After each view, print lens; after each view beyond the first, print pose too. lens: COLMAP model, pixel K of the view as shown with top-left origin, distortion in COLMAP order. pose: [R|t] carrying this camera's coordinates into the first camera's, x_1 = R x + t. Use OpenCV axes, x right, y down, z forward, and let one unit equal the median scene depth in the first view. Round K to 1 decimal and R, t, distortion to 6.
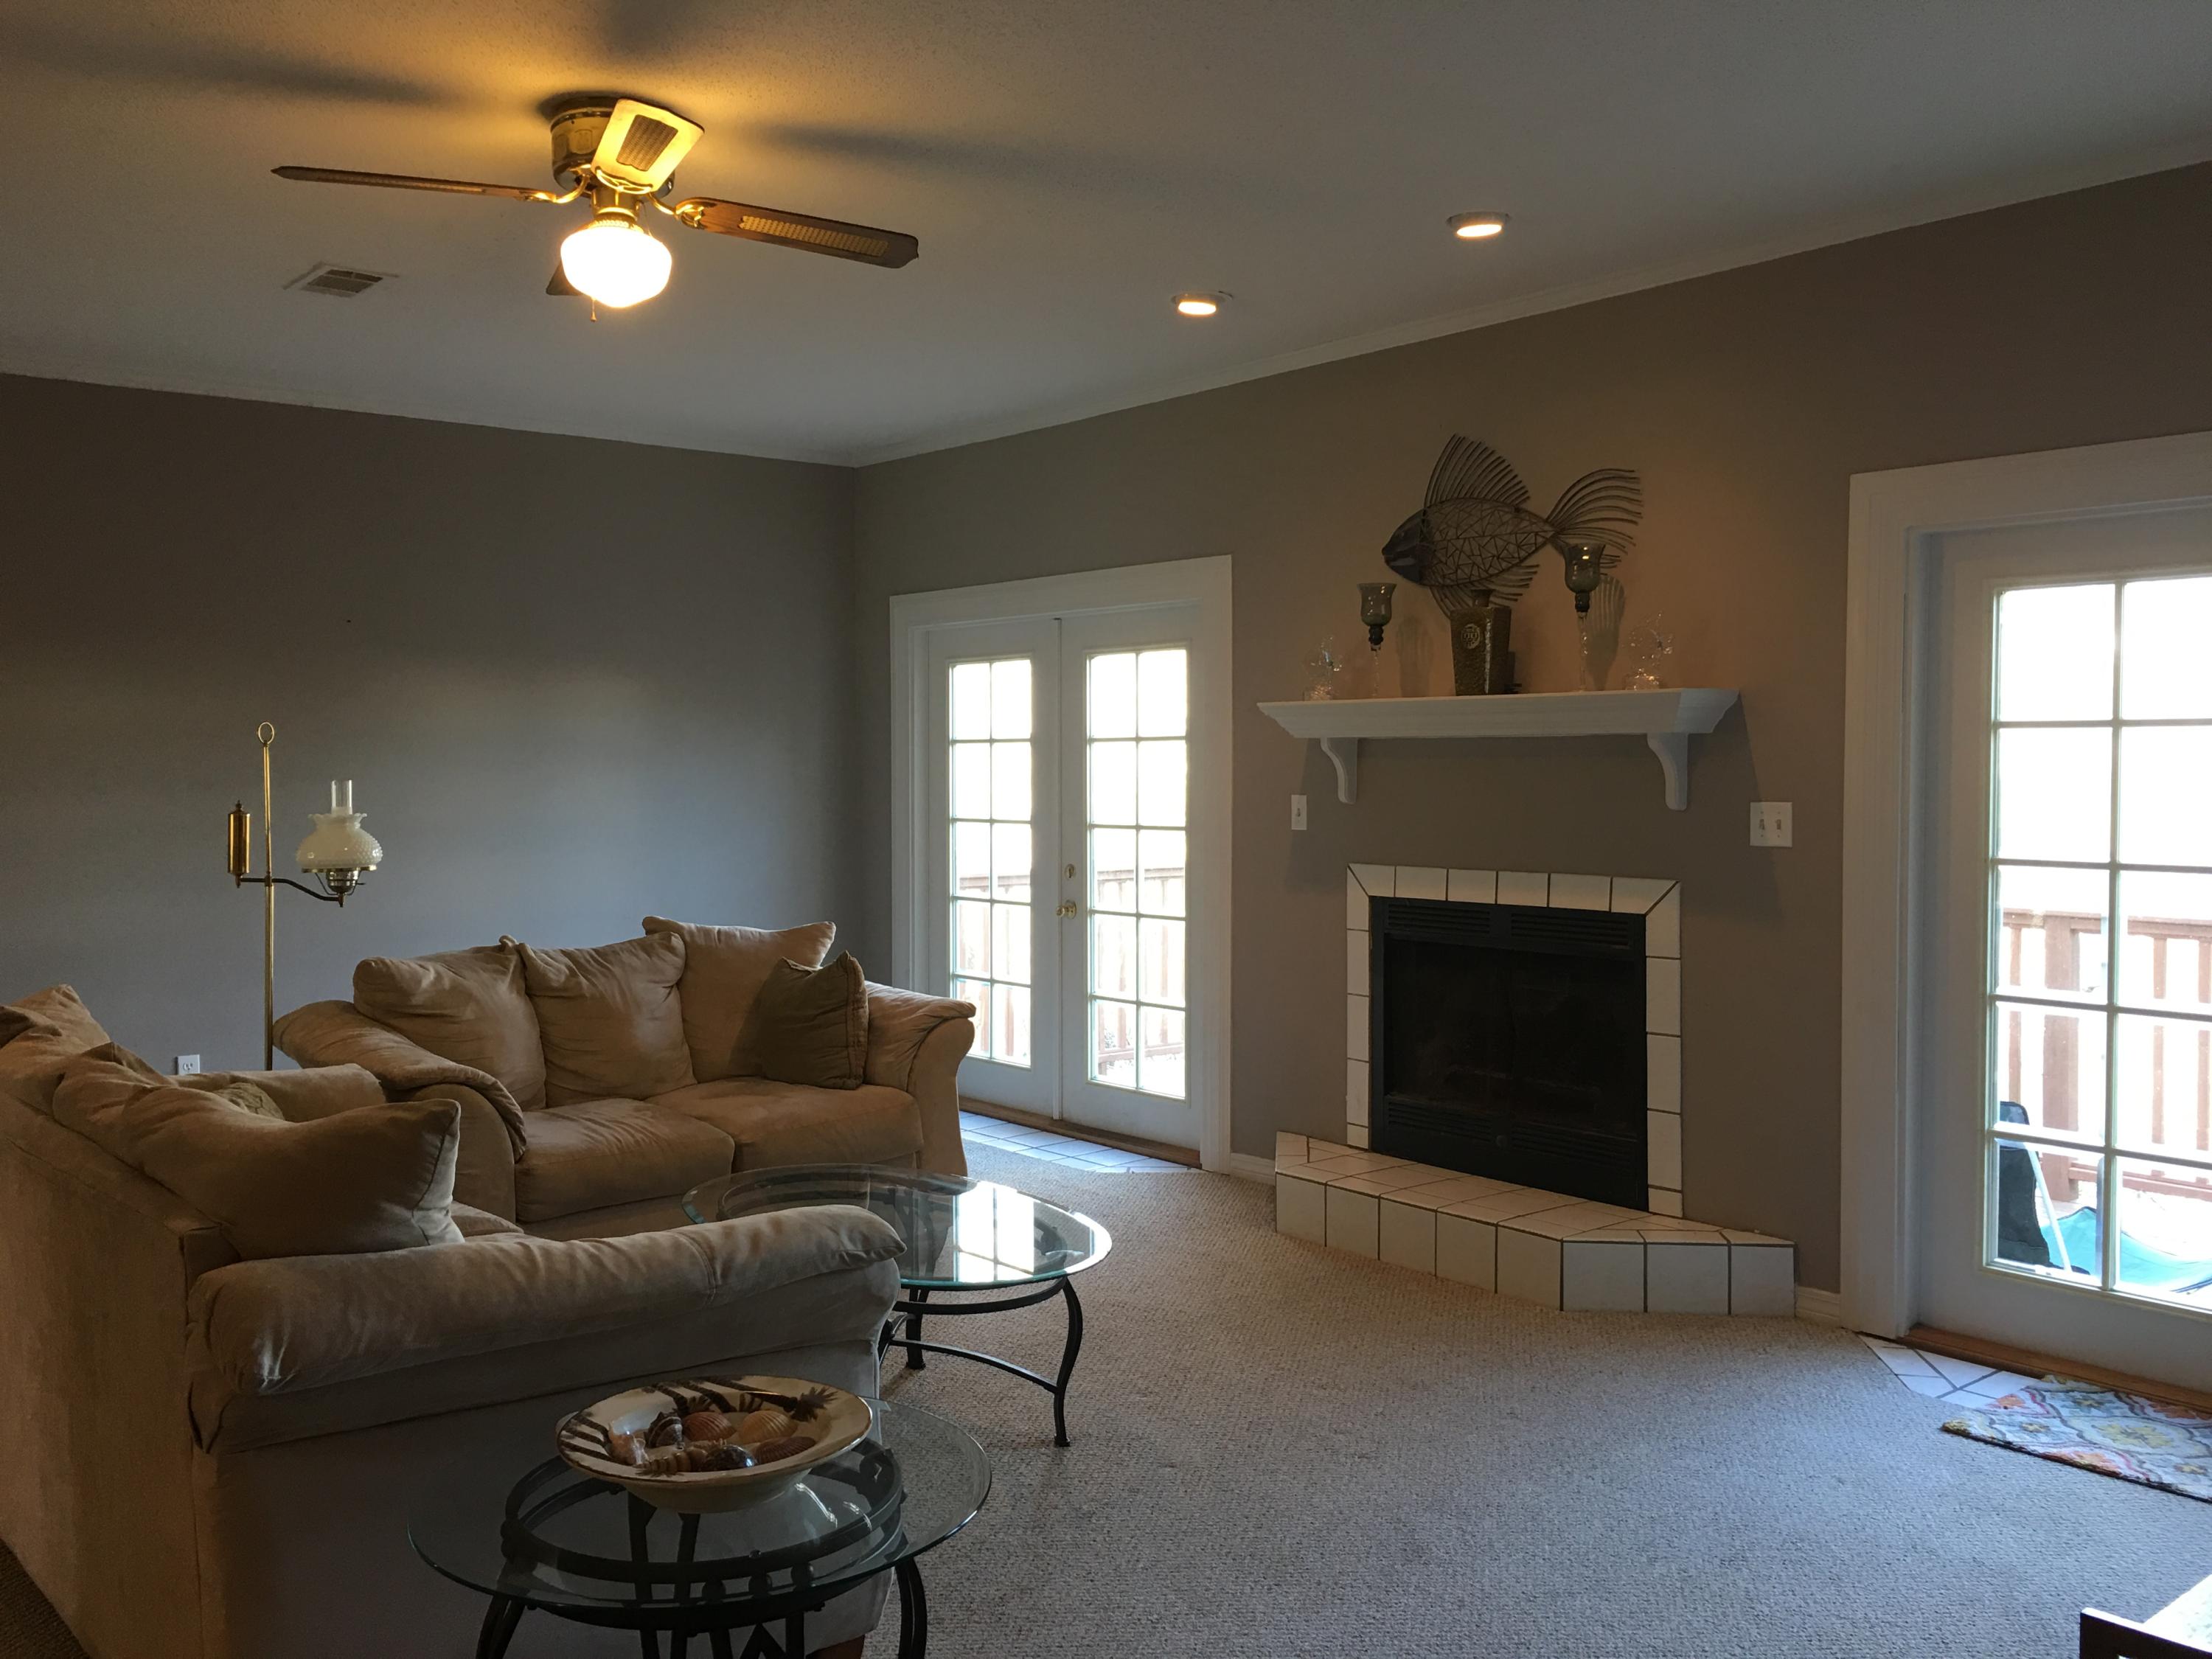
lens RADIAL K [[1873.2, 0, 1101.4], [0, 1873.2, 832.2], [0, 0, 1]] dist [0.092425, -0.116298]
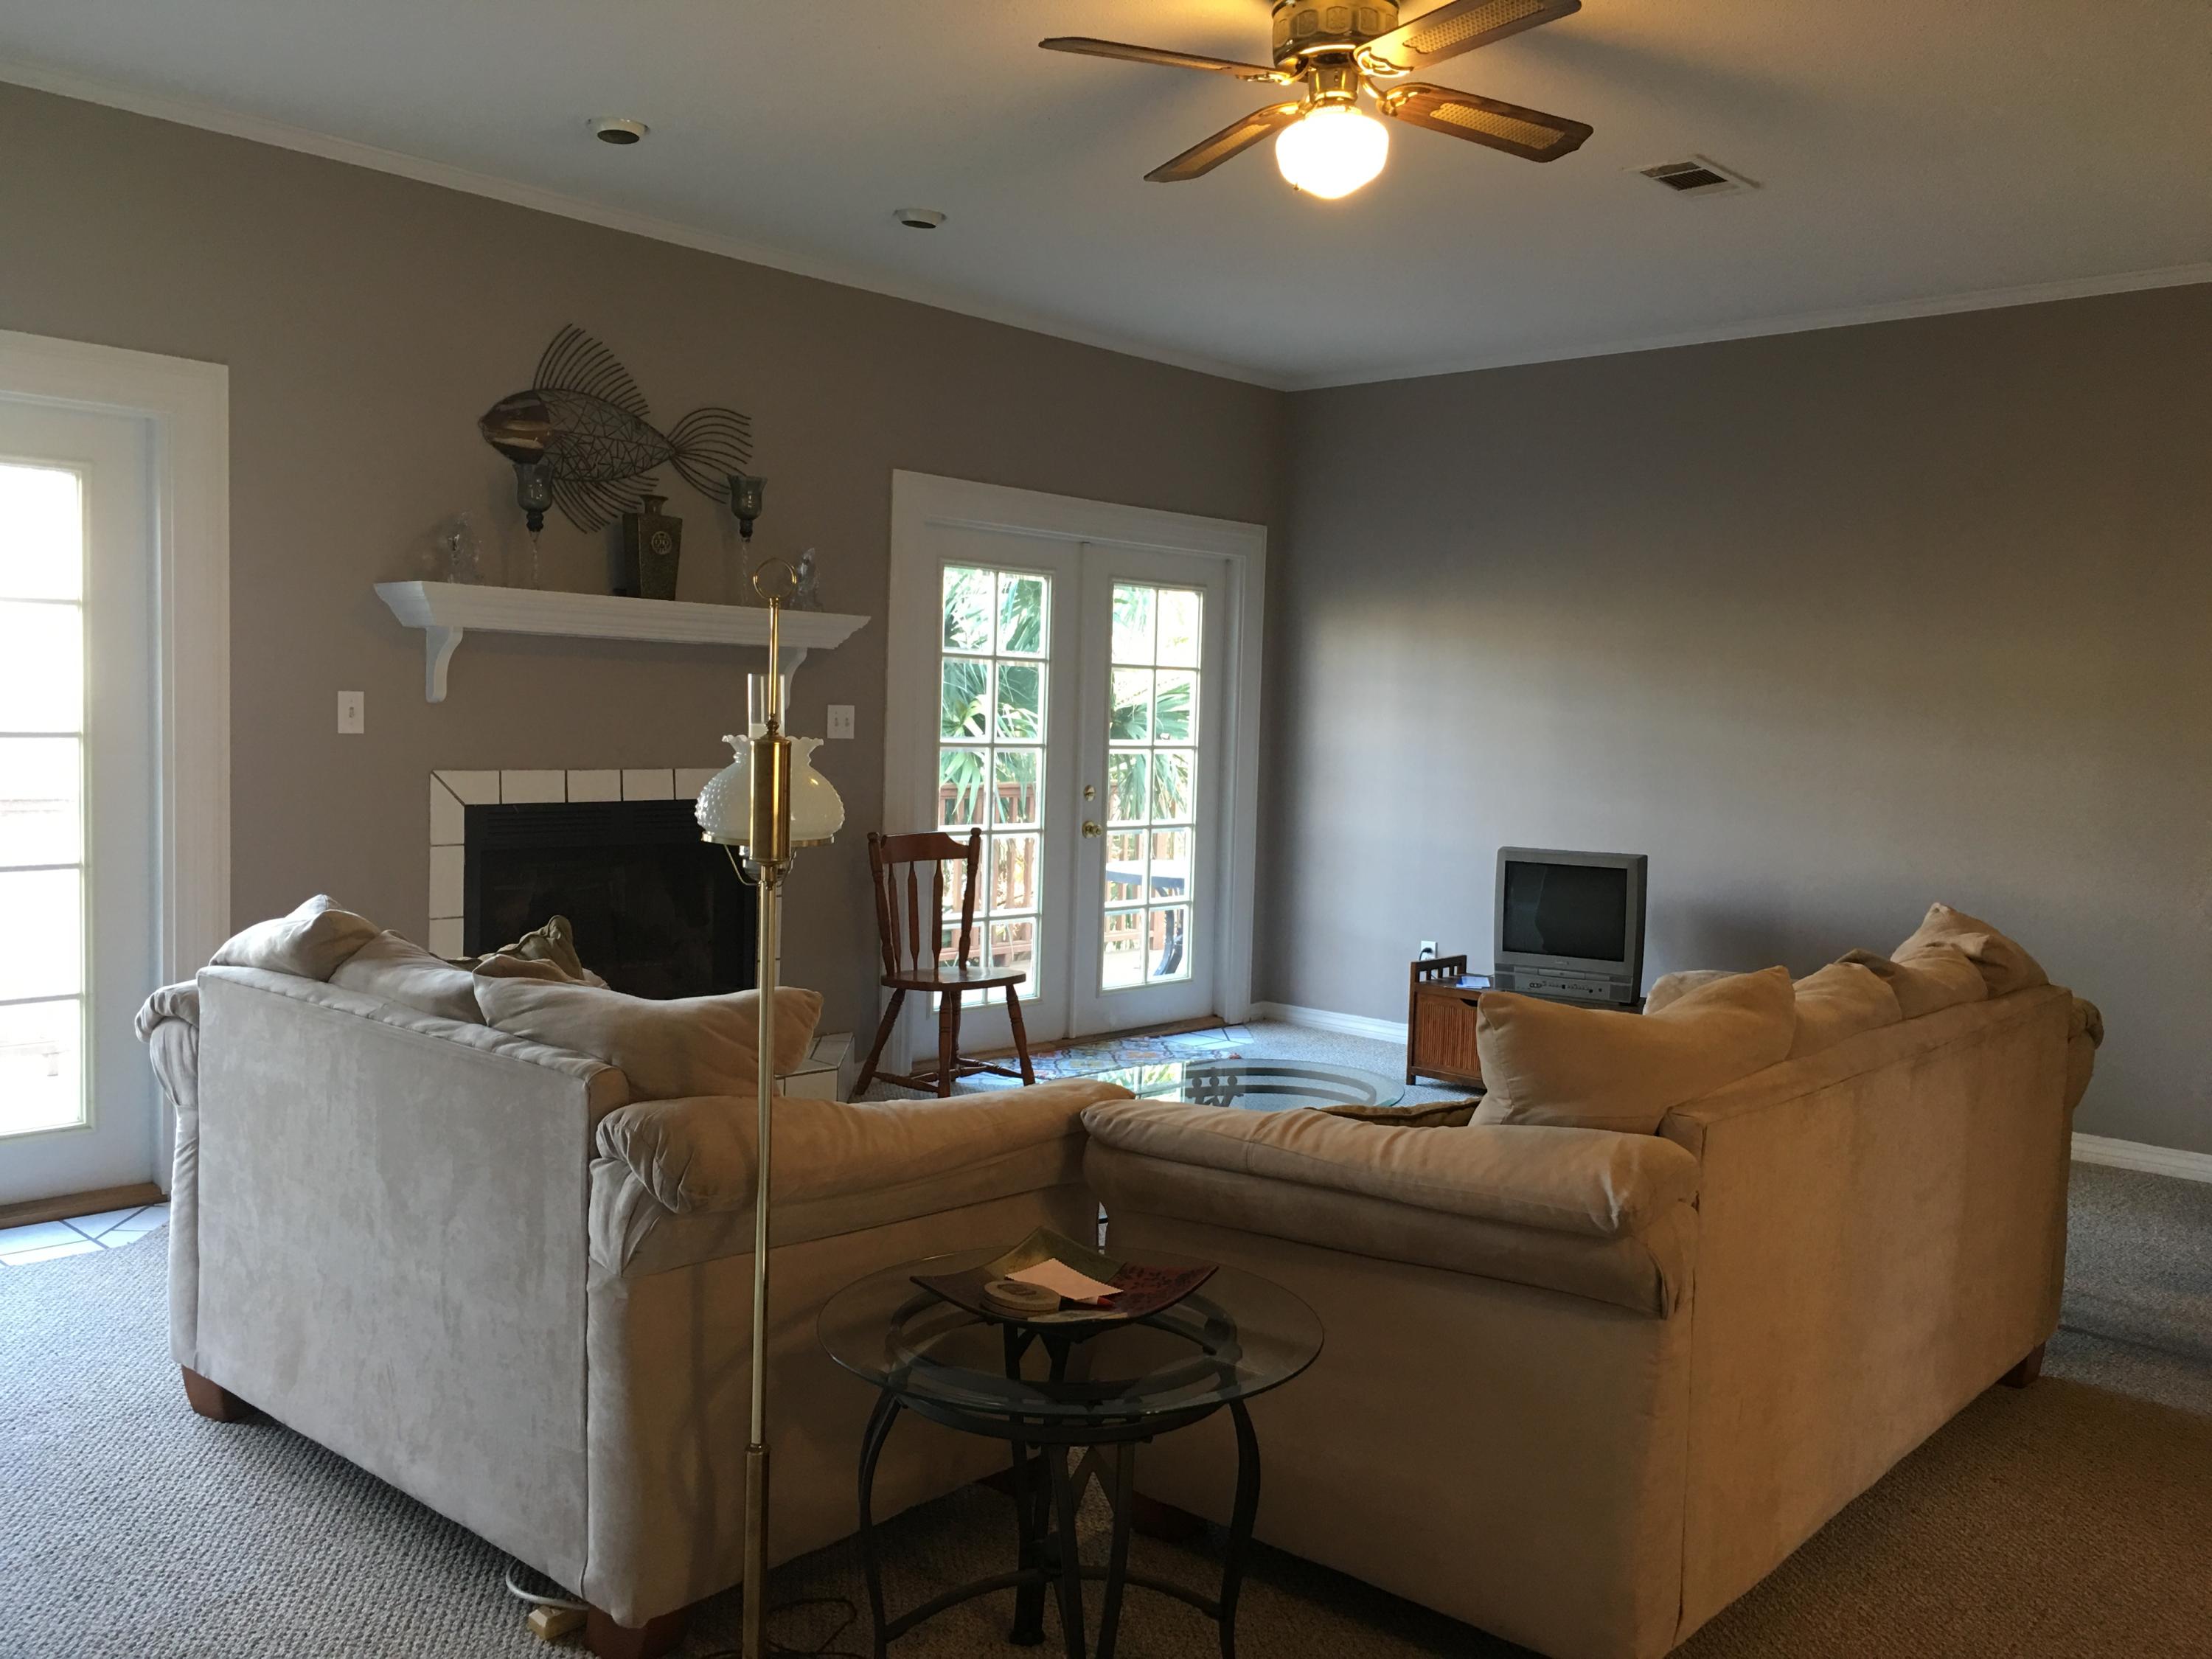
lens RADIAL K [[1873.2, 0, 1101.4], [0, 1873.2, 832.2], [0, 0, 1]] dist [0.092425, -0.116298]
pose [[-0.137932, -0.075527, 0.987558, -0.870069], [-0.004043, 0.997123, 0.075694, -0.024731], [-0.990433, 0.006448, -0.137841, 0.901748]]
